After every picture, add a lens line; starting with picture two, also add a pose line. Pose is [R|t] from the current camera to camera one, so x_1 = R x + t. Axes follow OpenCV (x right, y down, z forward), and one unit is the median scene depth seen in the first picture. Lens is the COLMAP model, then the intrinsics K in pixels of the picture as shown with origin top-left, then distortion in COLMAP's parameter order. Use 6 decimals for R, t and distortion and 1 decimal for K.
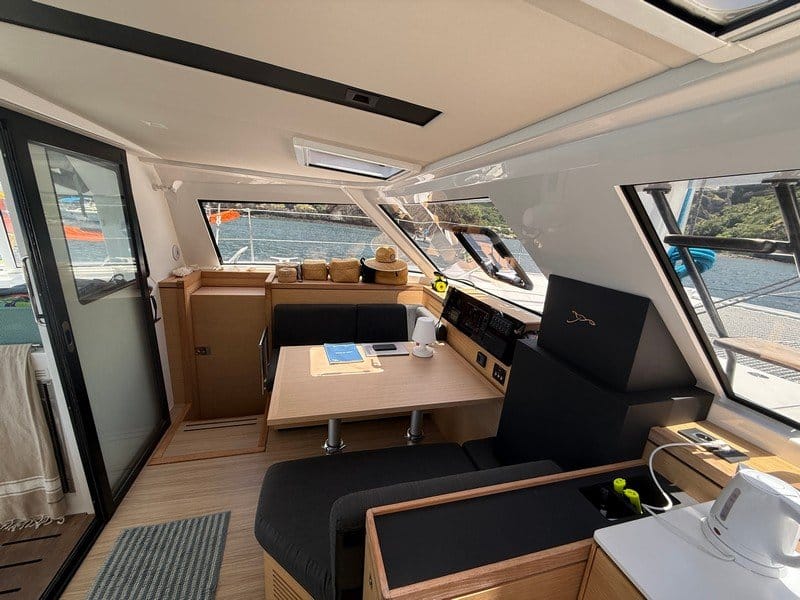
lens RADIAL K [[317.6, 0, 399.6], [0, 317.6, 298.9], [0, 0, 1]] dist [-0.000817, -0.000269]
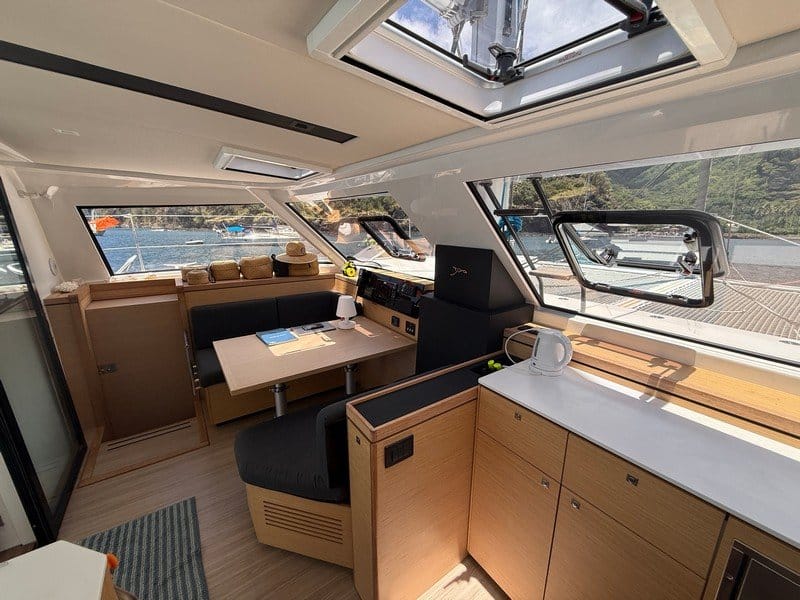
lens RADIAL K [[317.6, 0, 399.6], [0, 317.6, 298.9], [0, 0, 1]] dist [-0.000817, -0.000269]
pose [[0.940602, -0.138545, 0.309956, -0.099566], [0.135893, 0.990262, 0.030244, 0.063260], [-0.311127, 0.013674, 0.950270, -0.193137]]
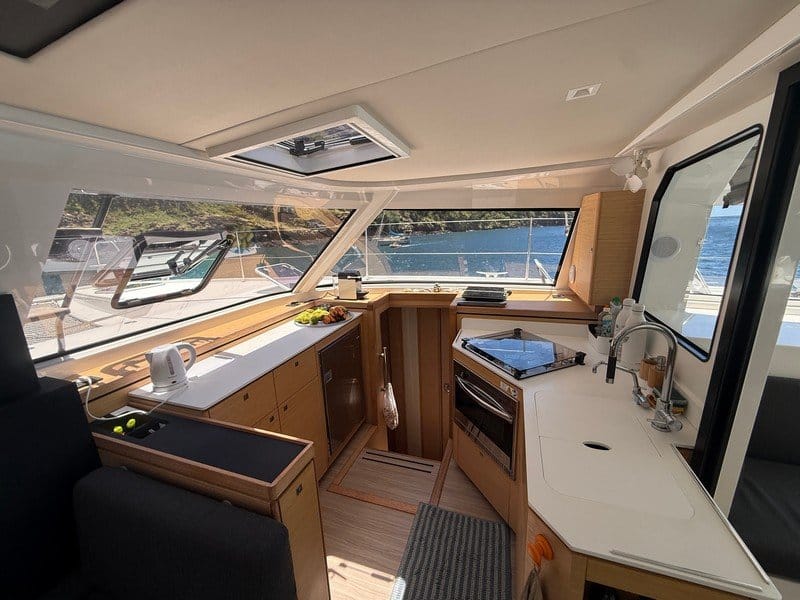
lens RADIAL K [[319.4, 0, 398.7], [0, 319.4, 301.9], [0, 0, 1]] dist [-0.000714, -0.000189]
pose [[-0.817476, -0.174078, 0.549026, -0.365024], [0.111903, 0.887065, 0.447877, -0.136288], [-0.564987, 0.427566, -0.705675, 0.477475]]
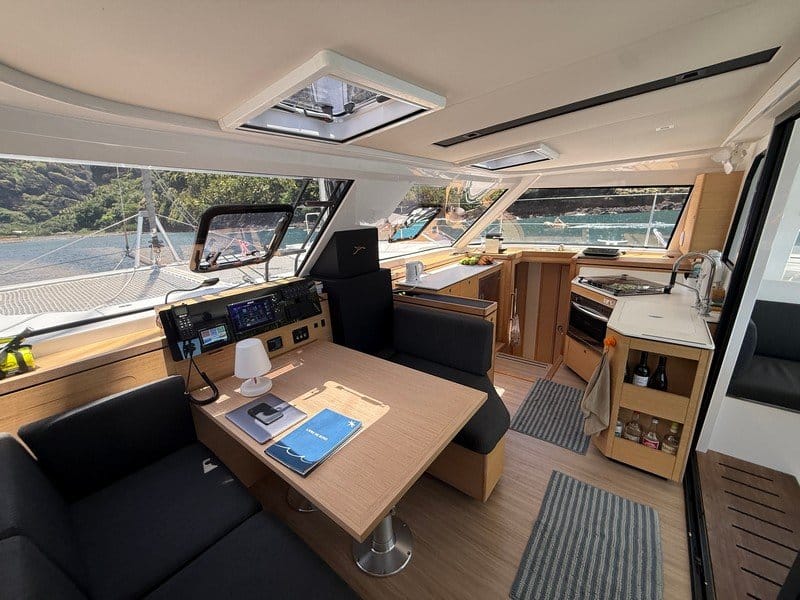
lens RADIAL K [[319.4, 0, 398.7], [0, 319.4, 301.9], [0, 0, 1]] dist [-0.000714, -0.000189]
pose [[-0.590835, -0.273978, 0.758848, -0.635865], [0.183508, 0.870283, 0.457090, -0.282539], [-0.785645, 0.409320, -0.463916, 1.053206]]
